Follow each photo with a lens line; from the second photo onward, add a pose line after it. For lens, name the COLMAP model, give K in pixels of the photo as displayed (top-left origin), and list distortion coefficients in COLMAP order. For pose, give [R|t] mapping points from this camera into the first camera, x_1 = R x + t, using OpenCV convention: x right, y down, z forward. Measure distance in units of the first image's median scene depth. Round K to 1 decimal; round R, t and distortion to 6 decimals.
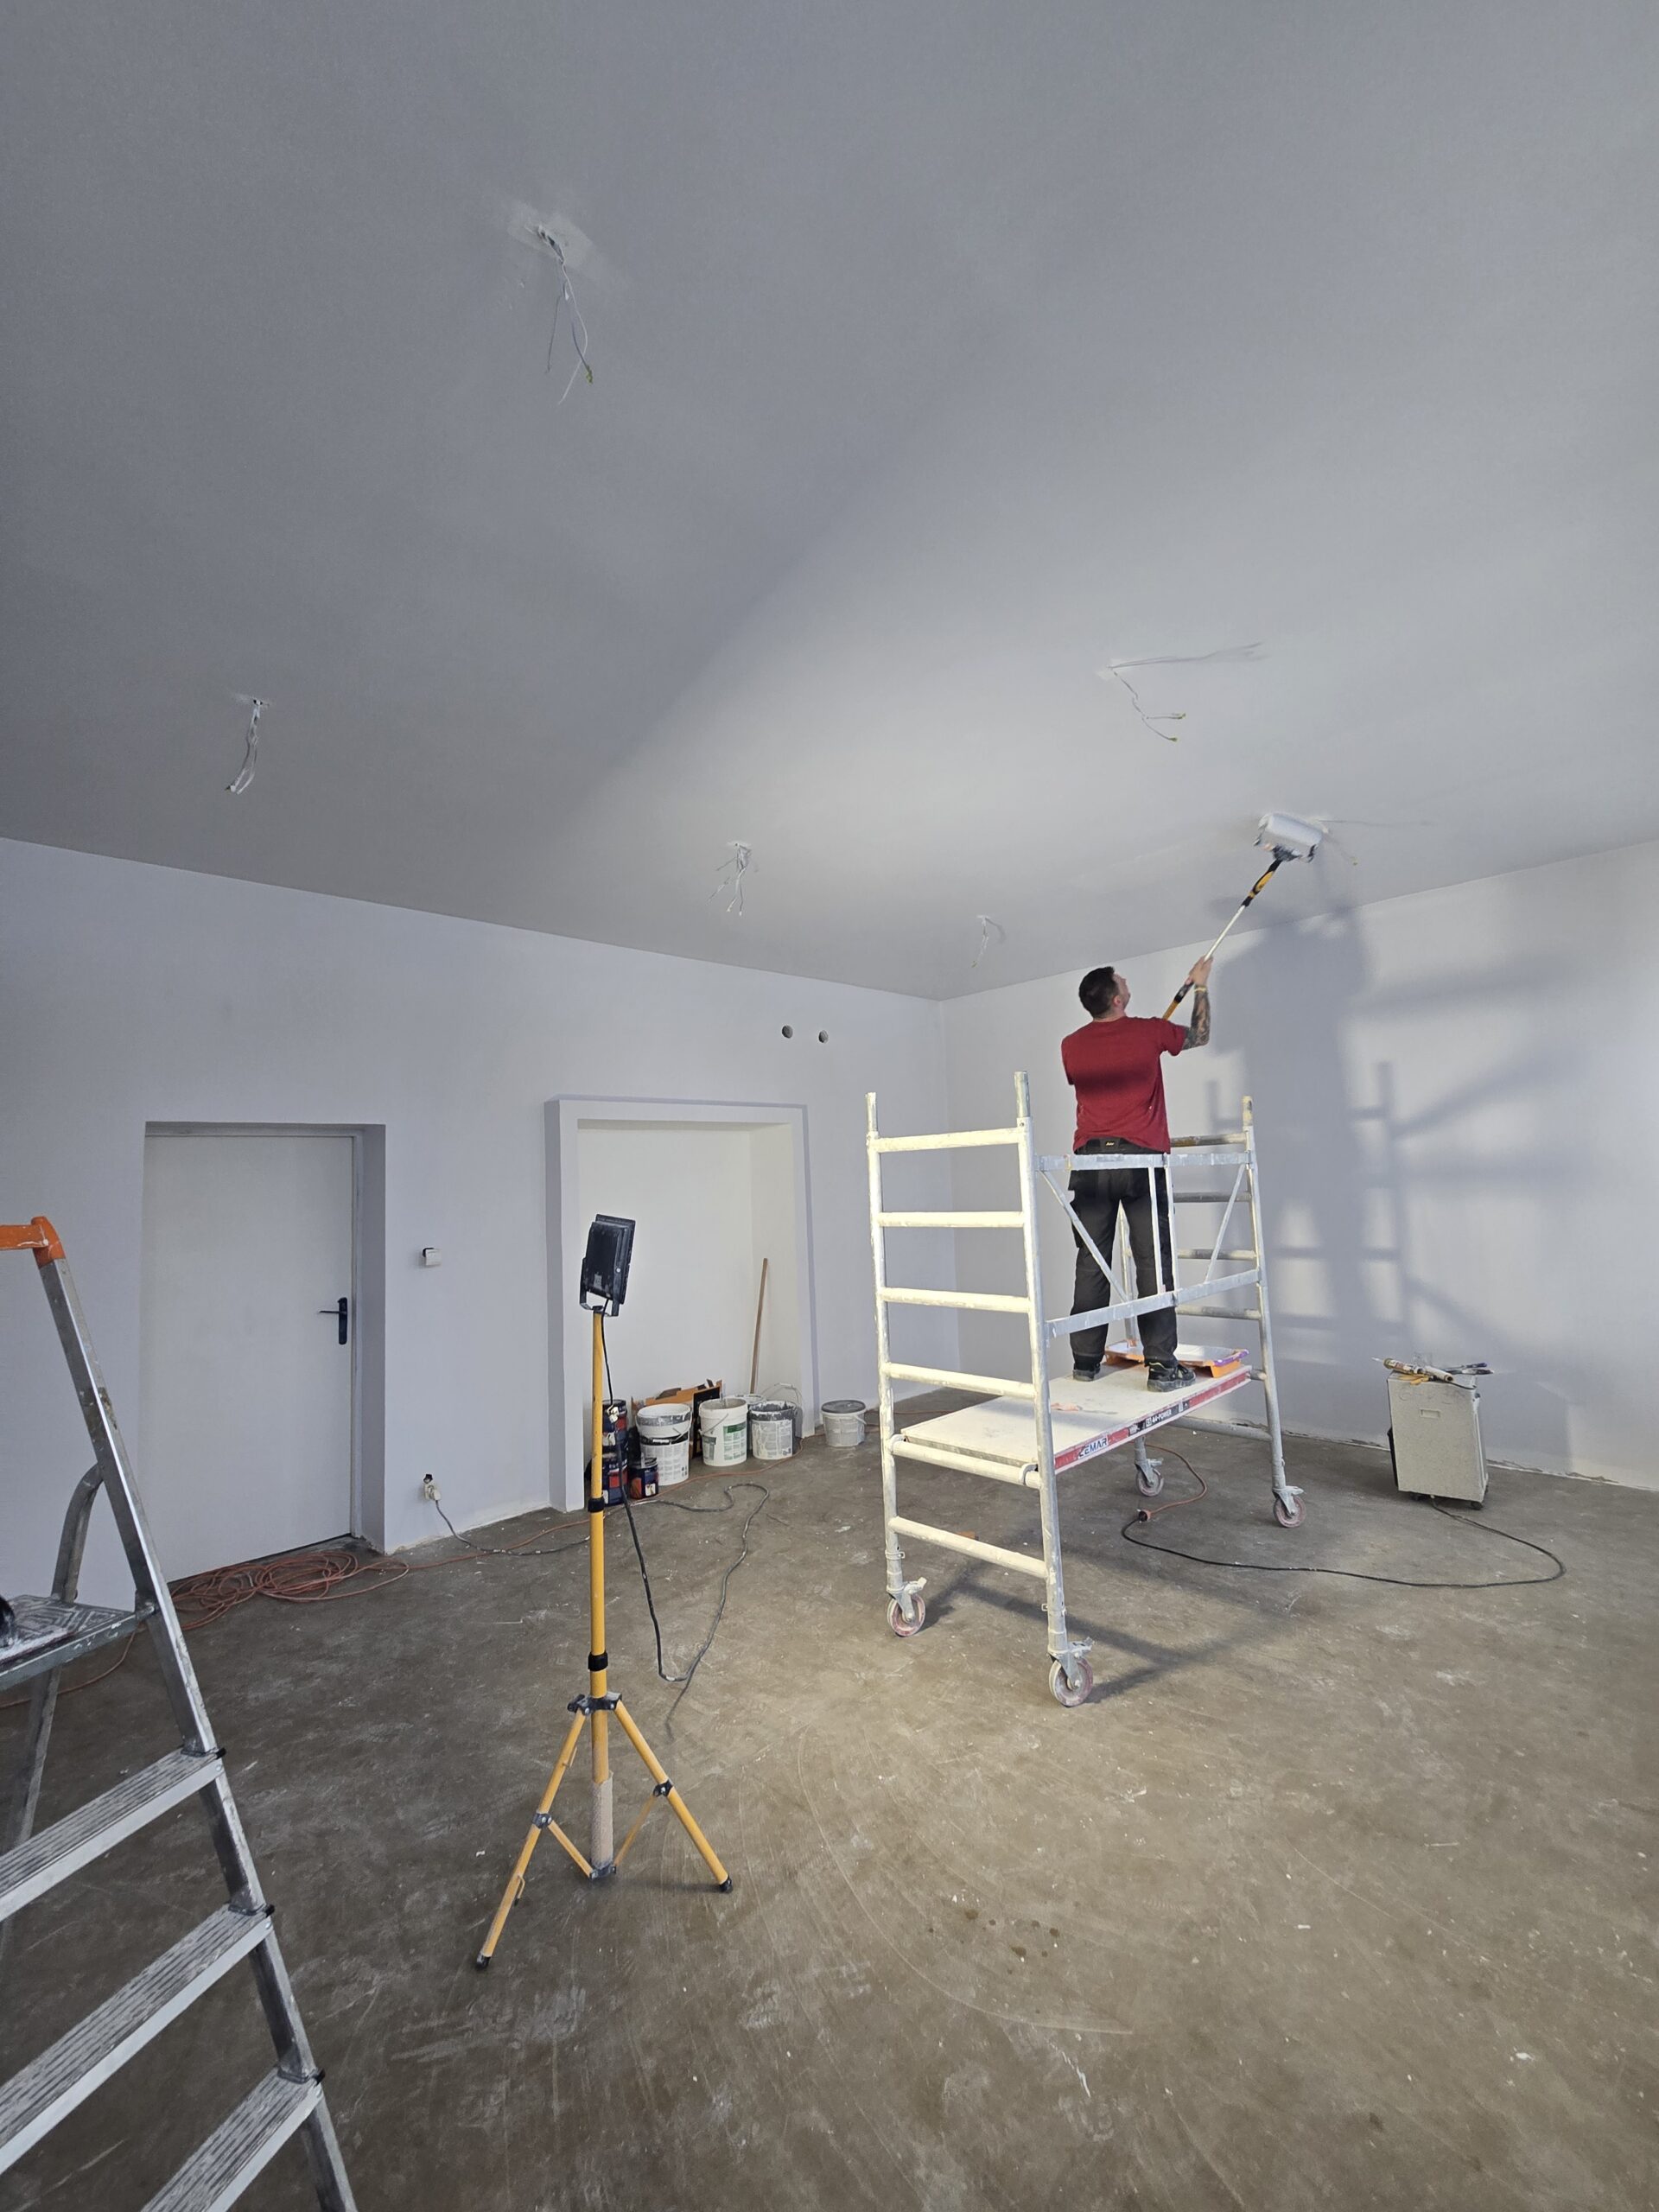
lens RADIAL K [[892.2, 0, 821.3], [0, 892.2, 1106.3], [0, 0, 1]] dist [-0.002228, -0.000308]
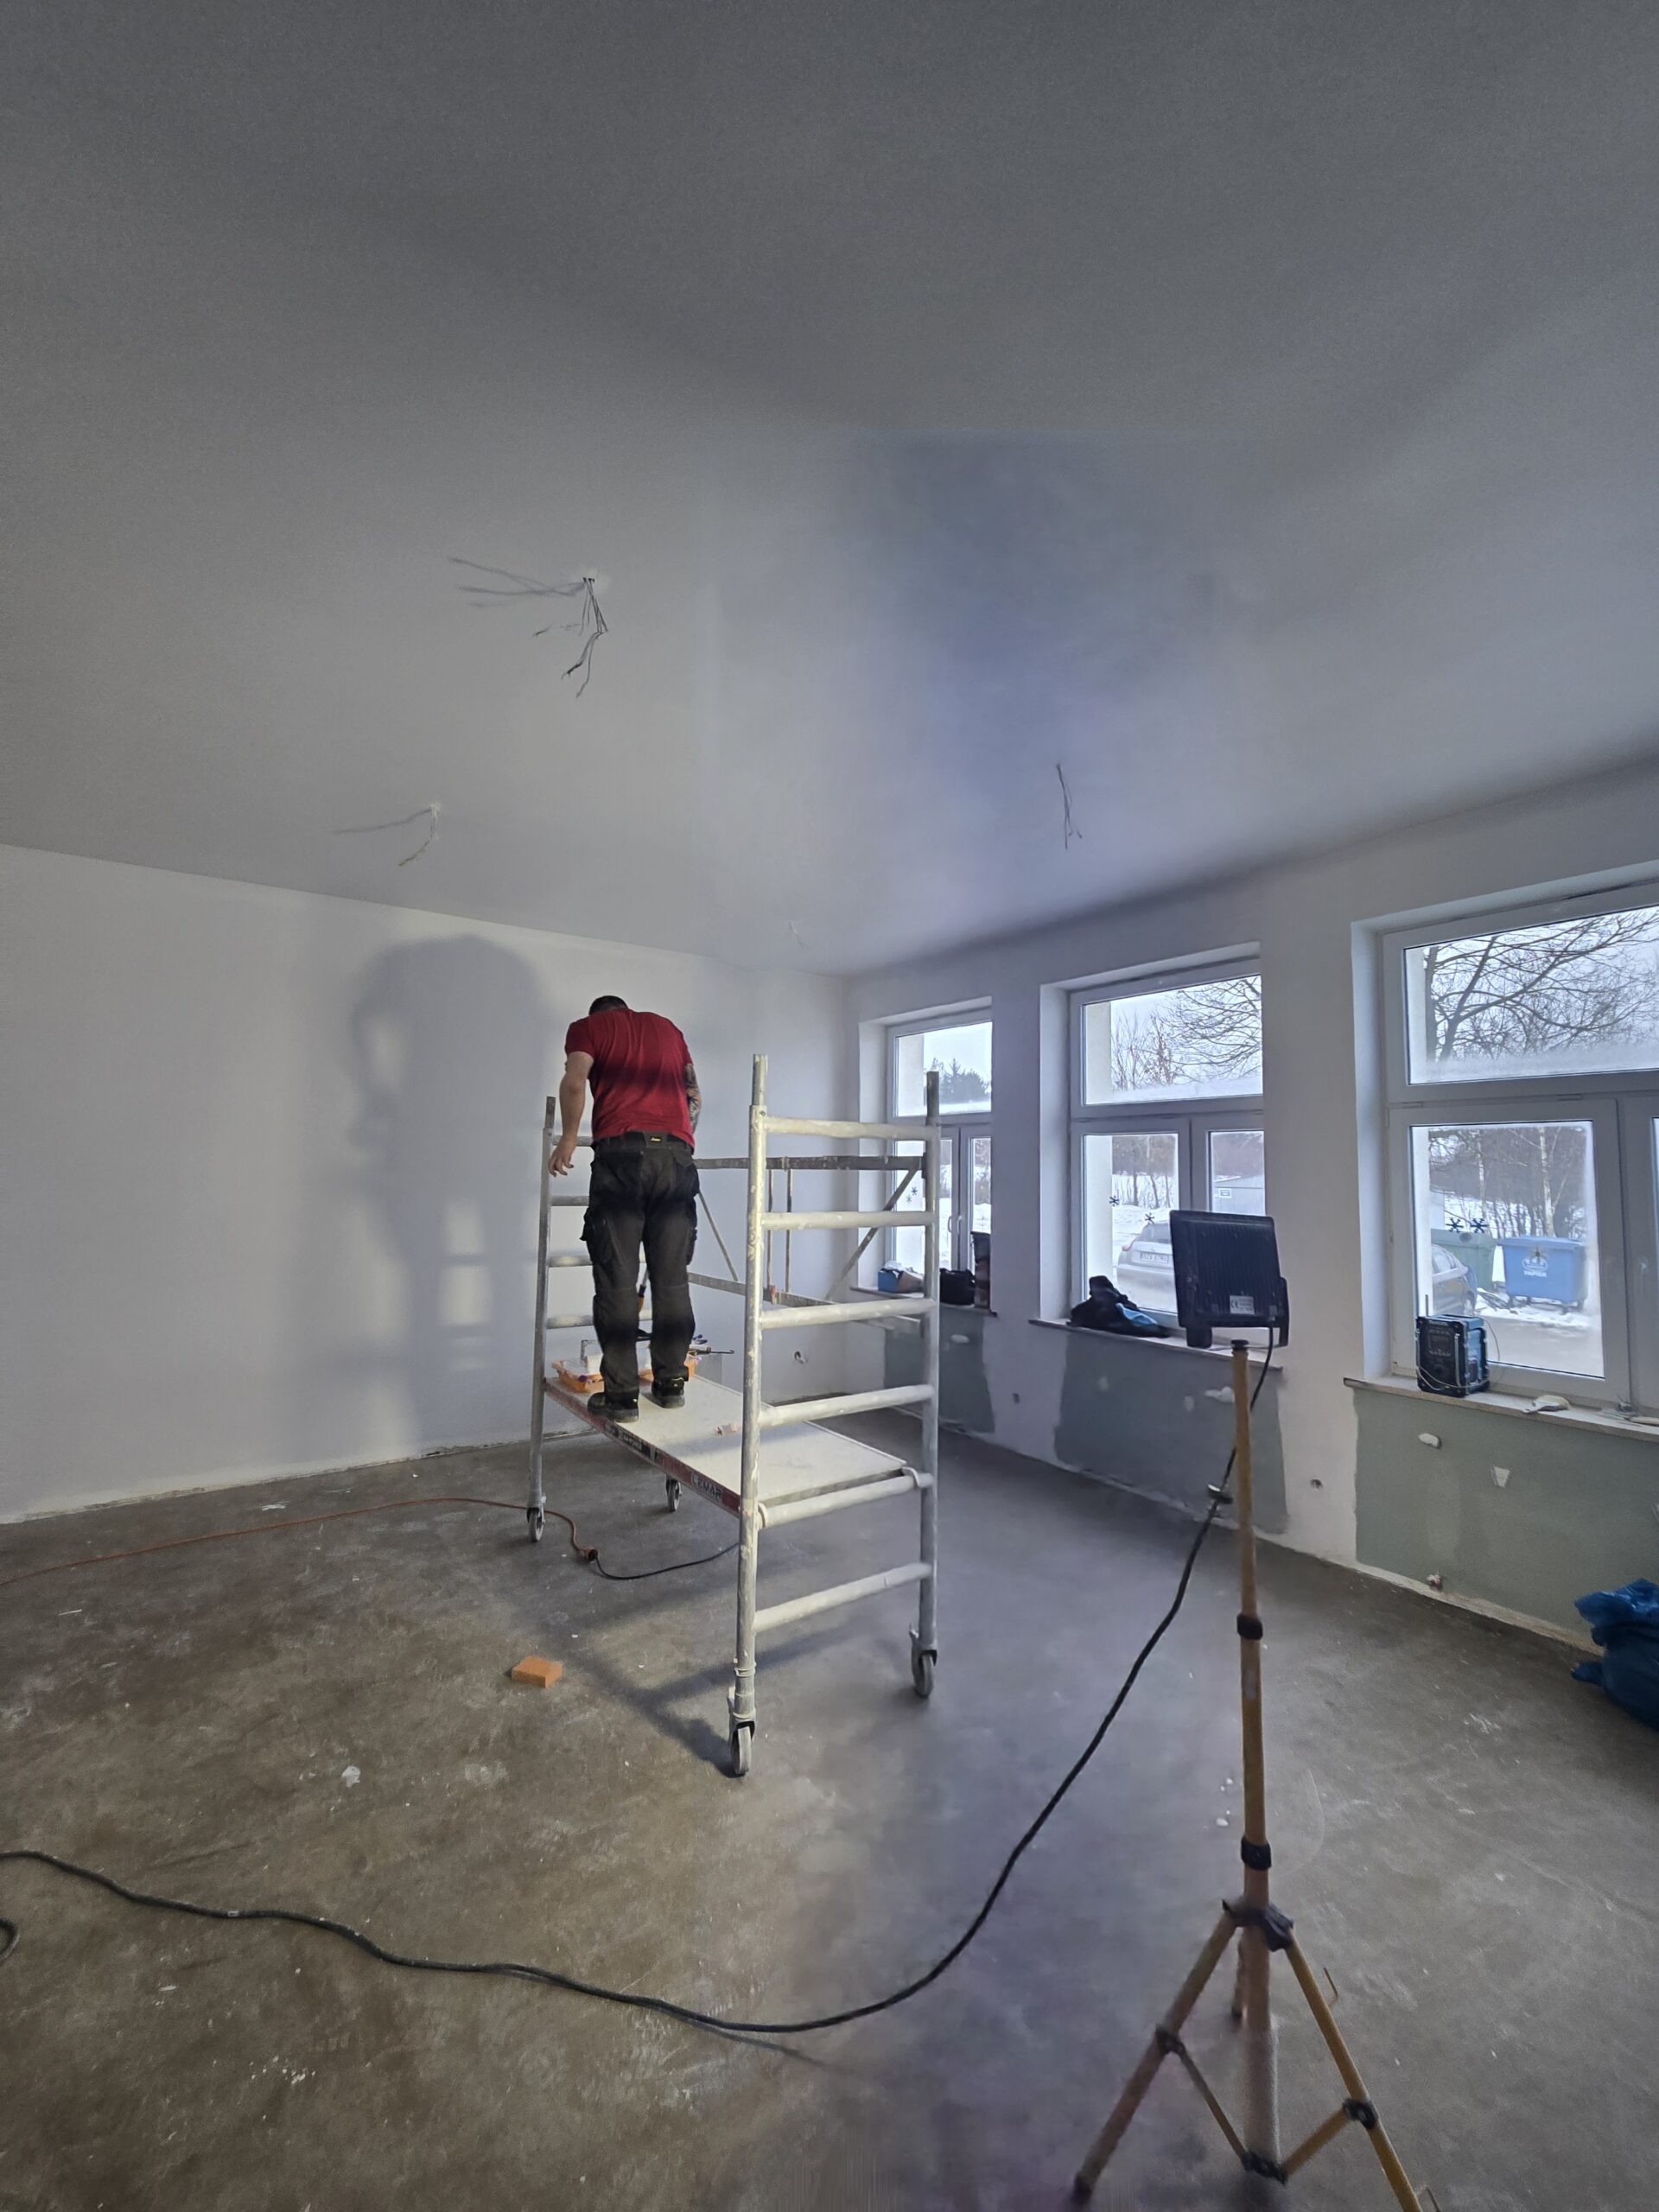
lens RADIAL K [[892.2, 0, 819.8], [0, 892.2, 1101.9], [0, 0, 1]] dist [-0.002228, -0.000308]
pose [[0.156753, 0.131059, 0.978903, -0.743610], [-0.109523, 0.987350, -0.114652, 0.112469], [-0.981546, -0.089240, 0.169124, 0.890628]]
